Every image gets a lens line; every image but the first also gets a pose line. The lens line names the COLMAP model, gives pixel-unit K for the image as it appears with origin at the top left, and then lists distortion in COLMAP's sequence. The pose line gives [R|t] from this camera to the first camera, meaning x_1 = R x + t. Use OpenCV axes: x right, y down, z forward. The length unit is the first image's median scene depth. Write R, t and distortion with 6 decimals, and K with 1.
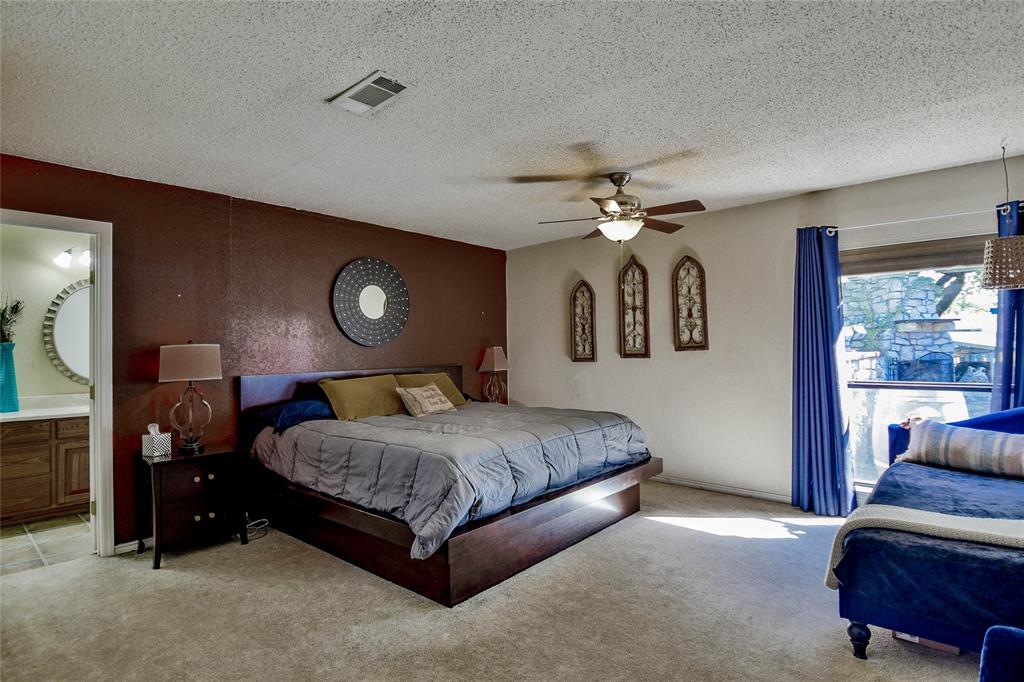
lens RADIAL K [[517.3, 0, 507.5], [0, 517.3, 336.8], [0, 0, 1]] dist [0.012507, -0.021521]
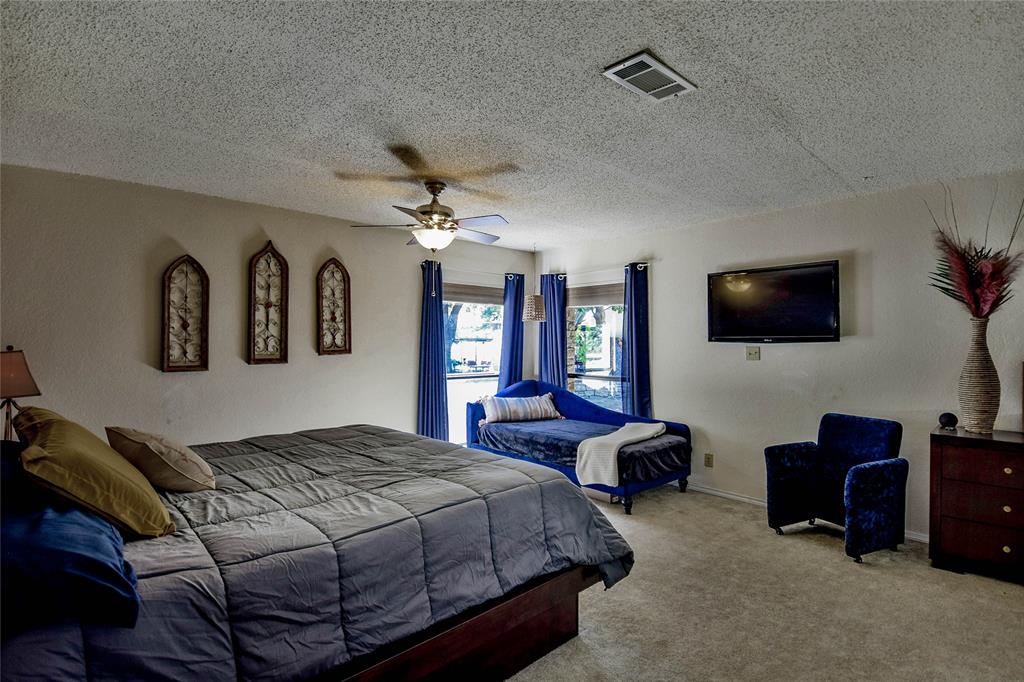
lens RADIAL K [[517.3, 0, 507.5], [0, 517.3, 336.8], [0, 0, 1]] dist [0.012507, -0.021521]
pose [[0.081587, 0.021629, 0.996432, -0.593922], [-0.030762, 0.999343, -0.019174, 0.001181], [-0.996191, -0.029088, 0.082198, 0.582693]]
